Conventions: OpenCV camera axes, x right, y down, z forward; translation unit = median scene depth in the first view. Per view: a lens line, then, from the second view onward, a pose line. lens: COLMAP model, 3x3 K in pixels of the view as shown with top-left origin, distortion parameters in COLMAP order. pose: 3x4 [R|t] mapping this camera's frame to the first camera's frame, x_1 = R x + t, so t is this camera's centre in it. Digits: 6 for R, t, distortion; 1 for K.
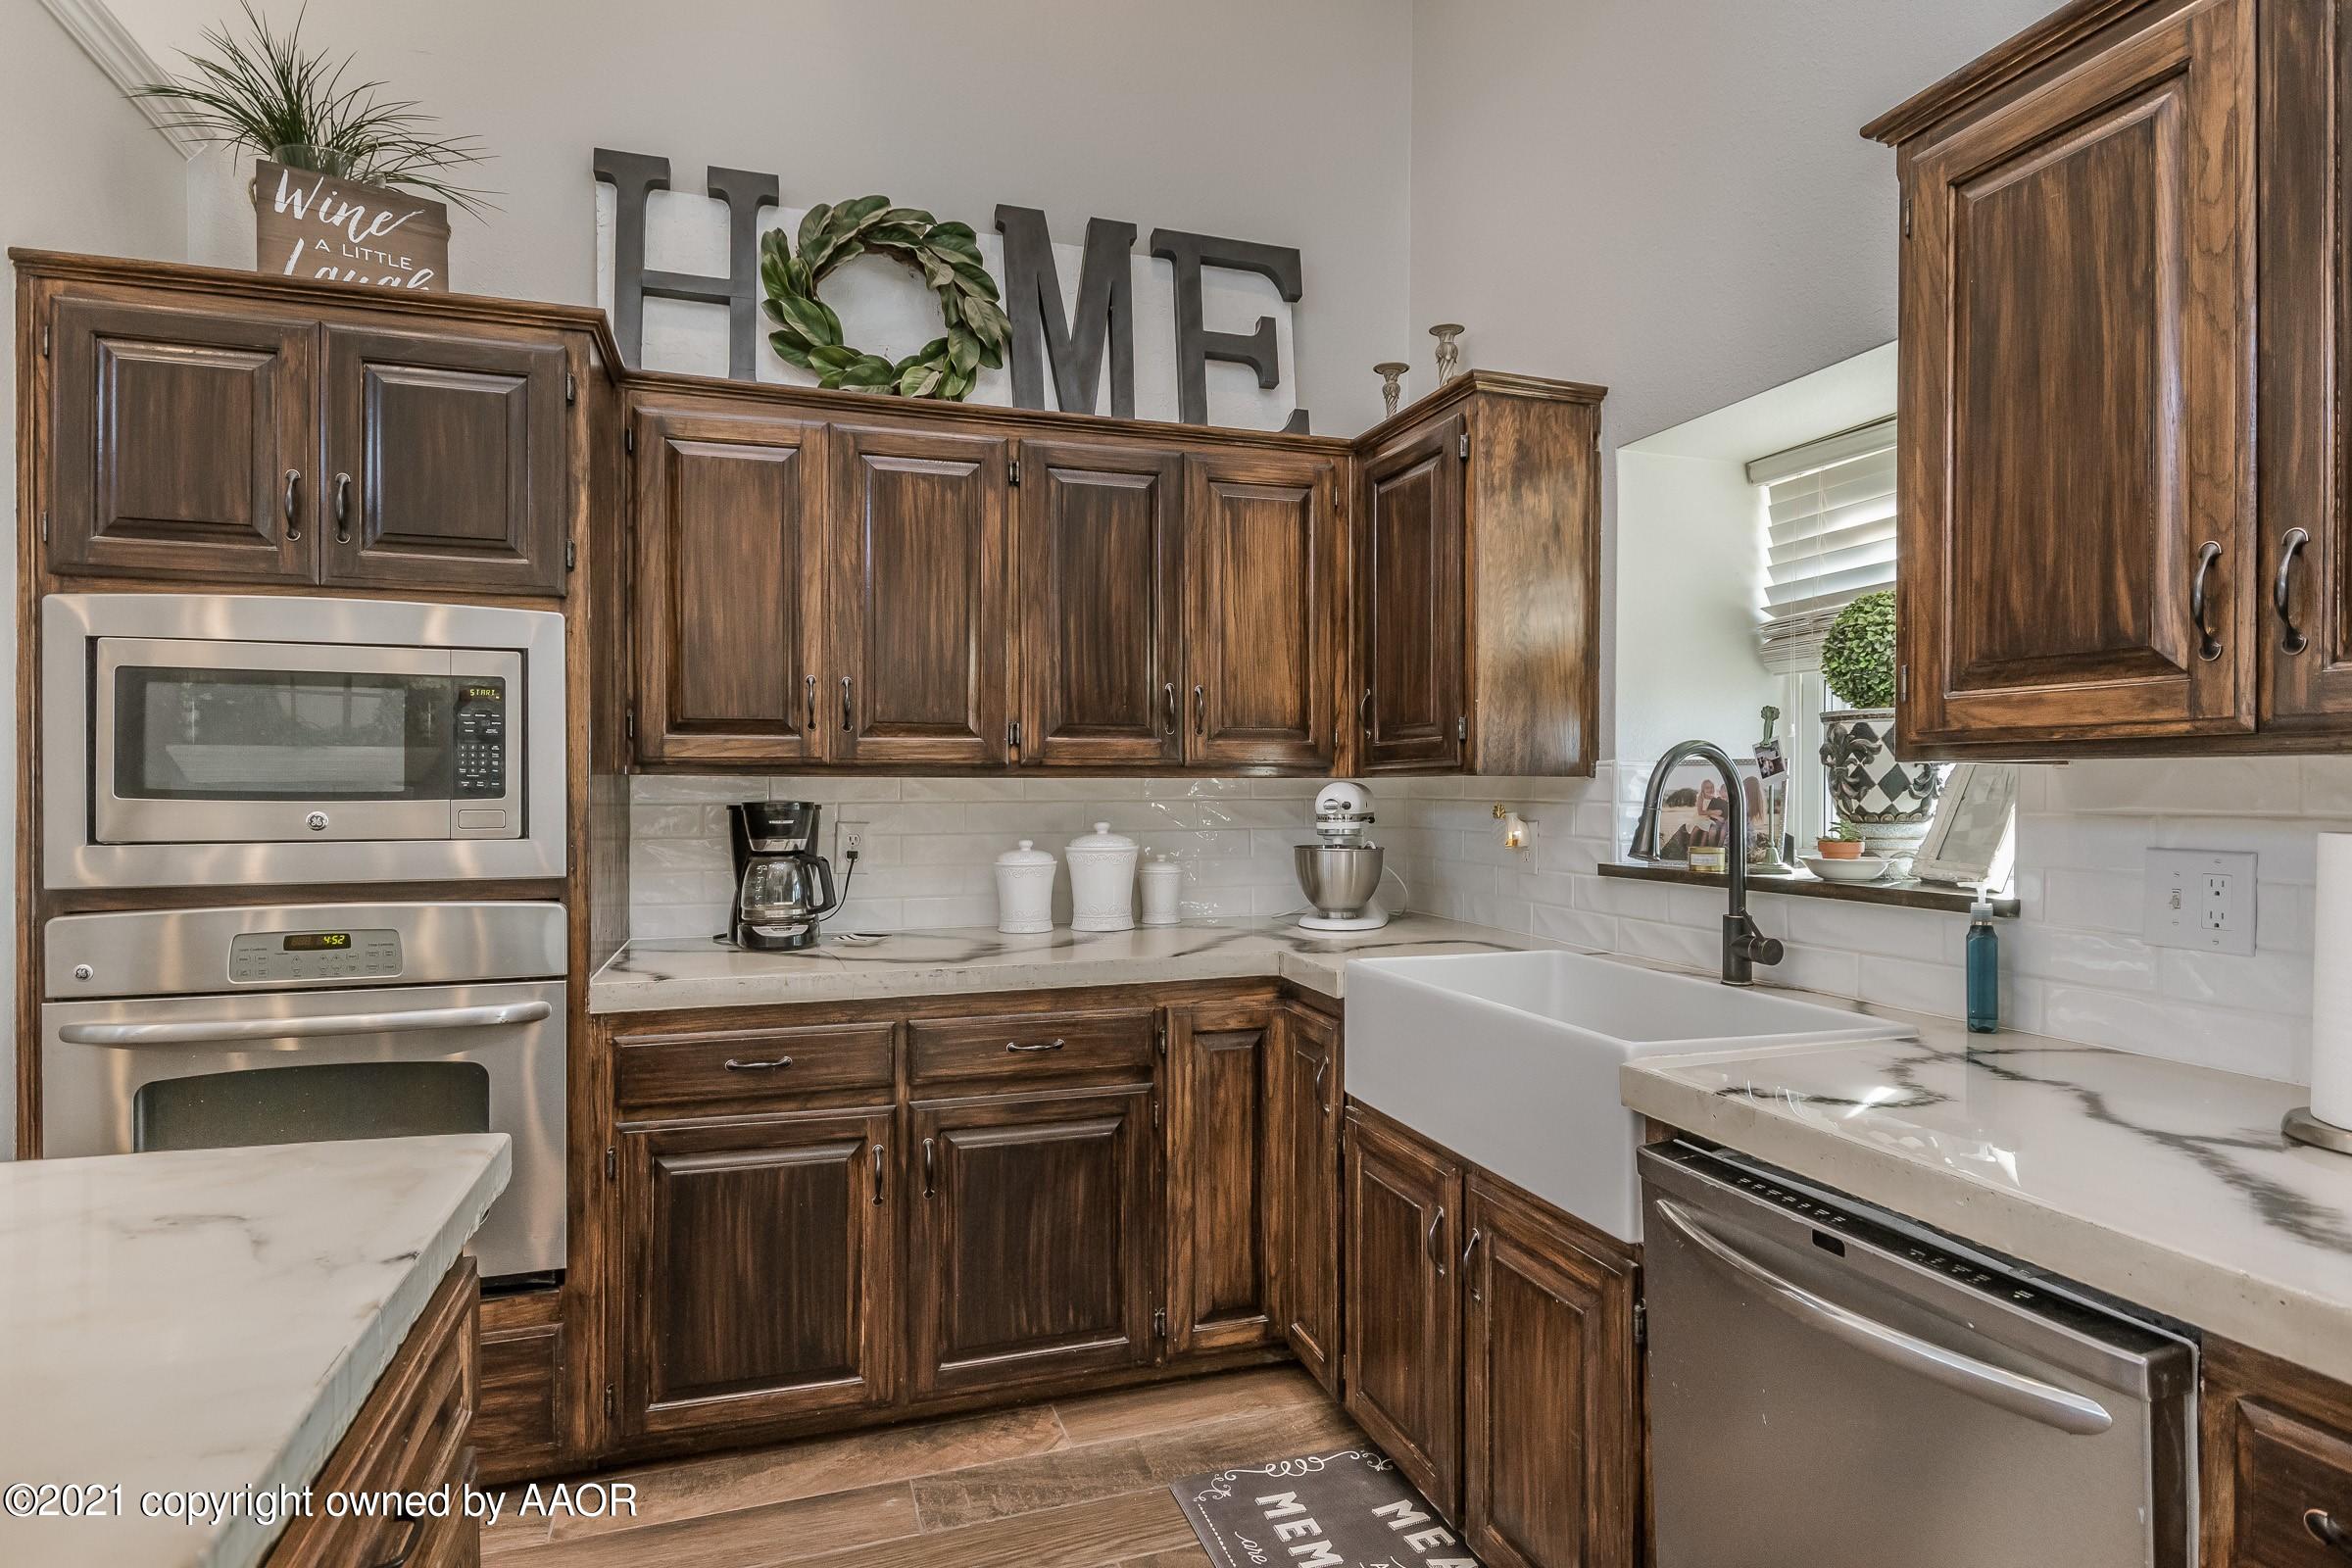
lens RADIAL K [[1243.5, 0, 1177.2], [0, 1243.5, 792.4], [0, 0, 1]] dist [0.001601, 0.000027]
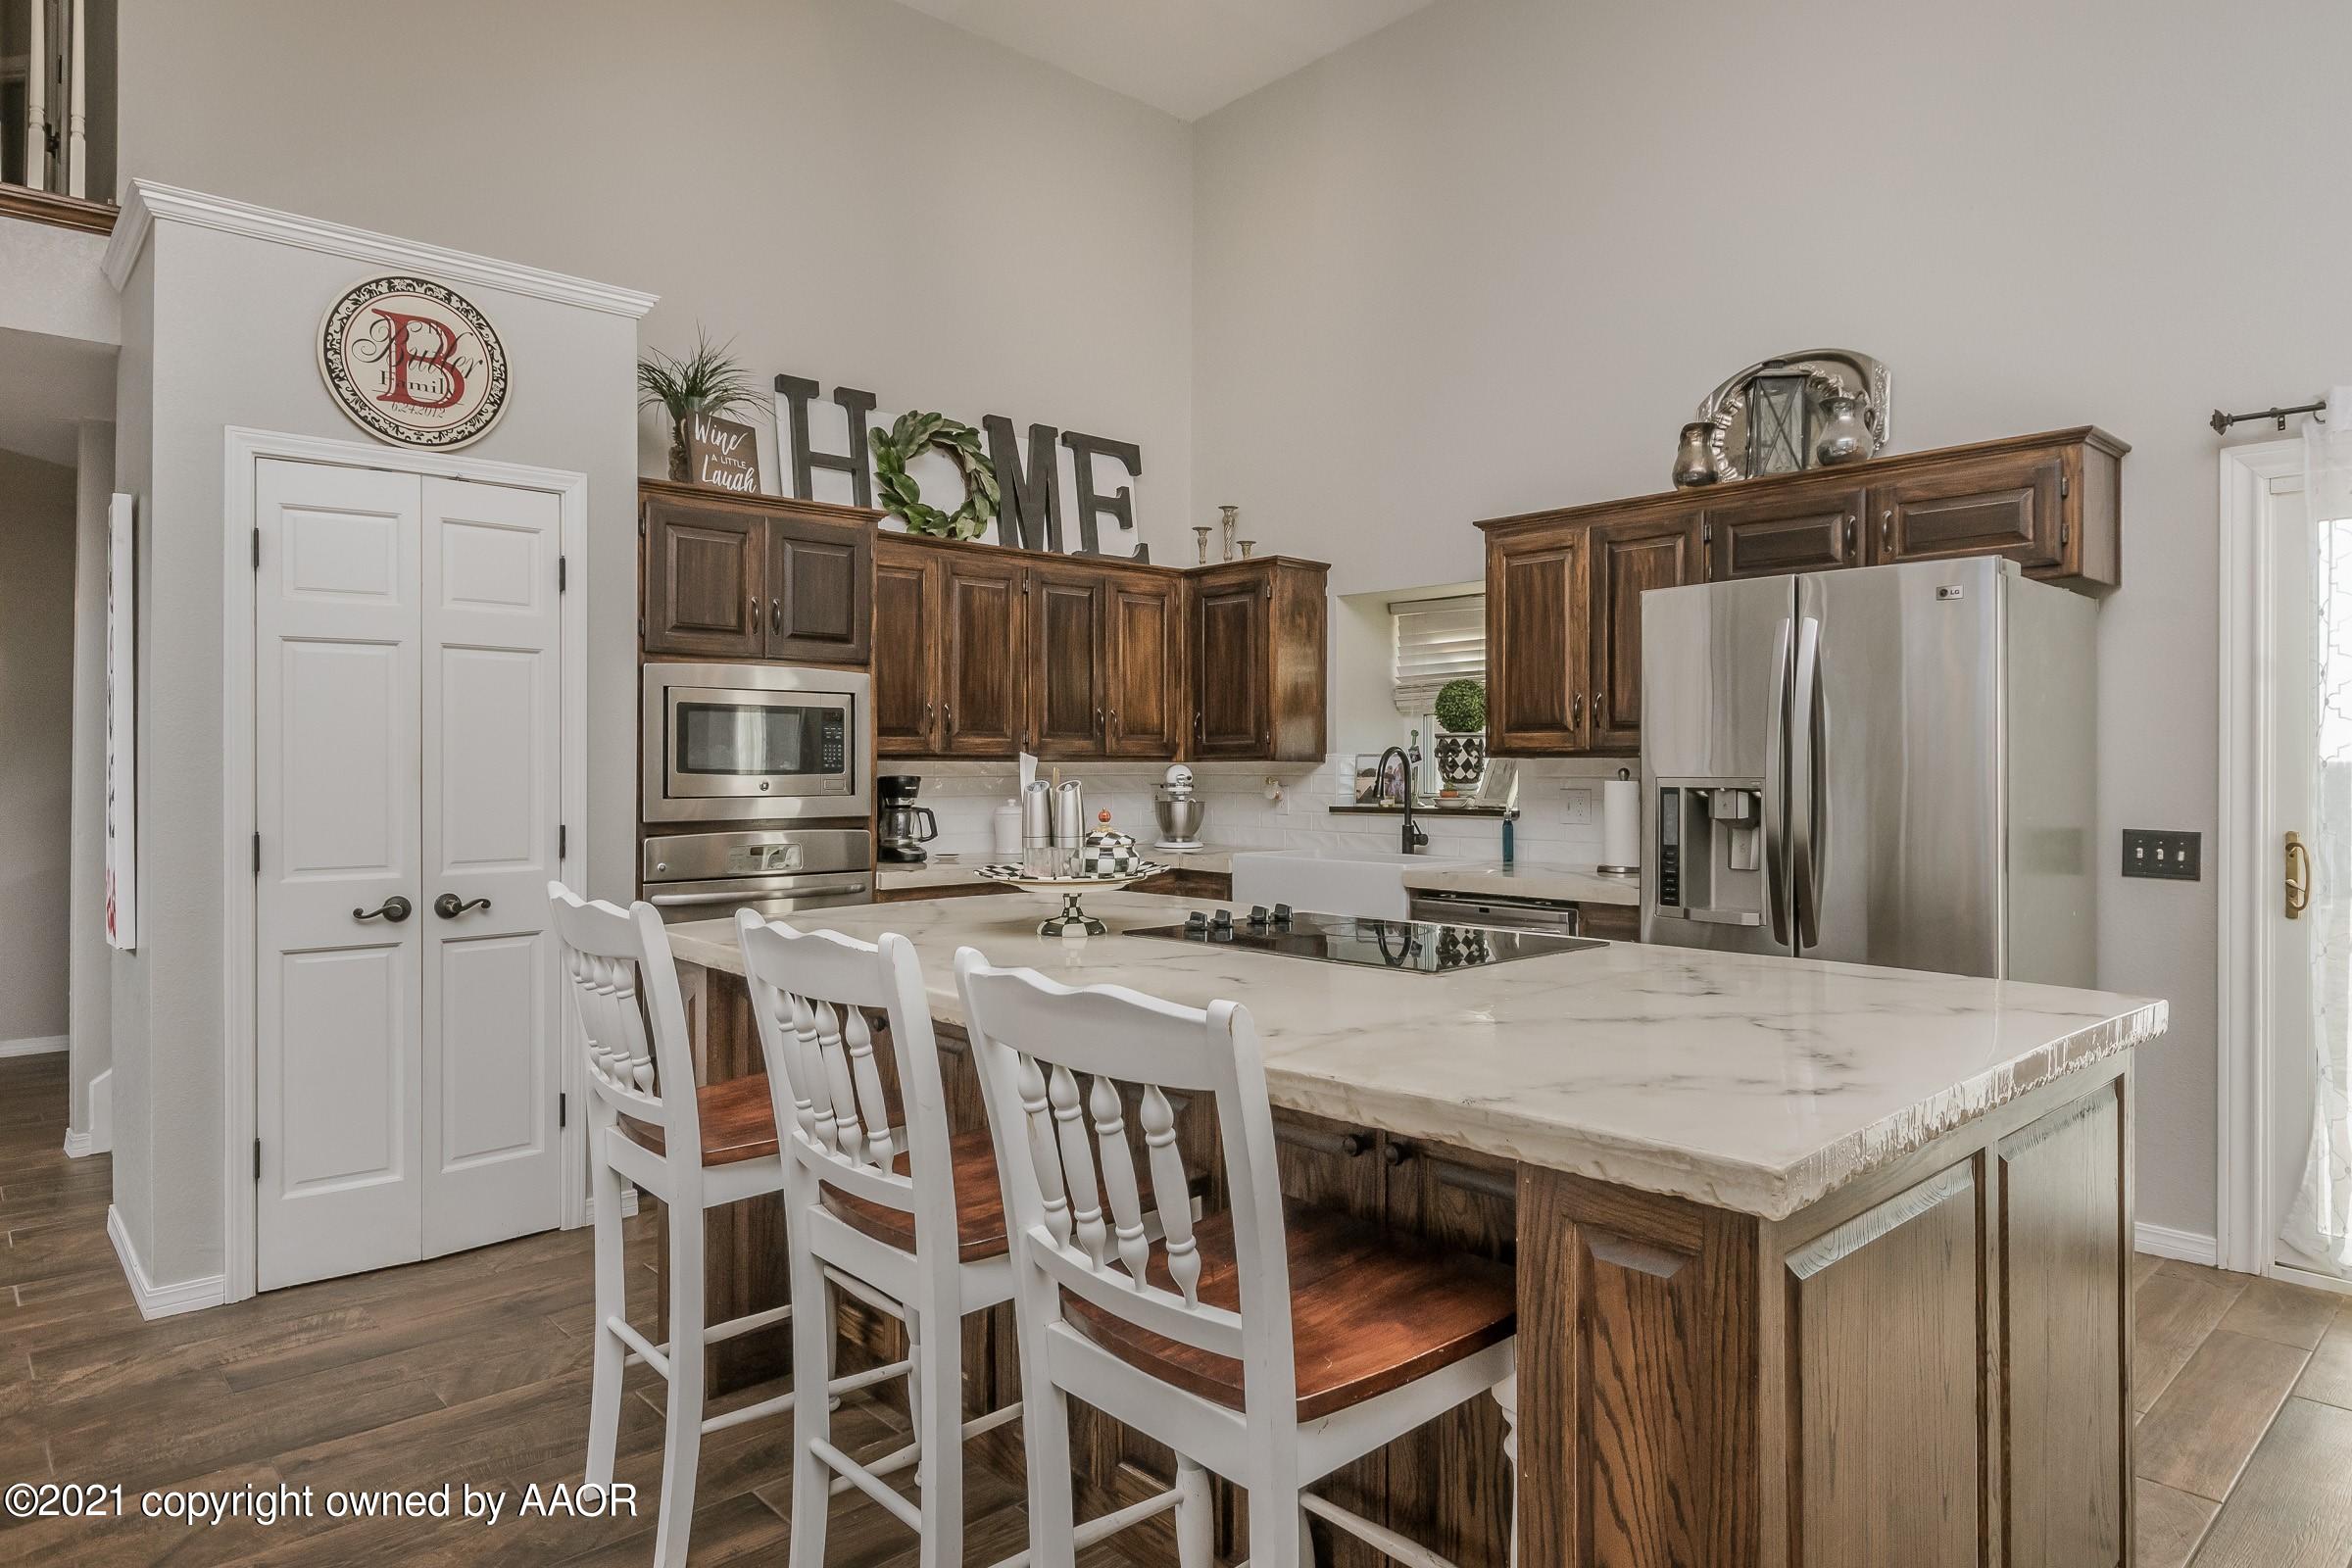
lens RADIAL K [[1370.4, 0, 1176.4], [0, 1370.4, 772.9], [0, 0, 1]] dist [0.004073, -0.000055]
pose [[0.914624, -0.001874, 0.404302, -0.740383], [0.001198, 0.999997, 0.001925, 0.000230], [-0.404304, -0.001276, 0.914624, -0.867852]]
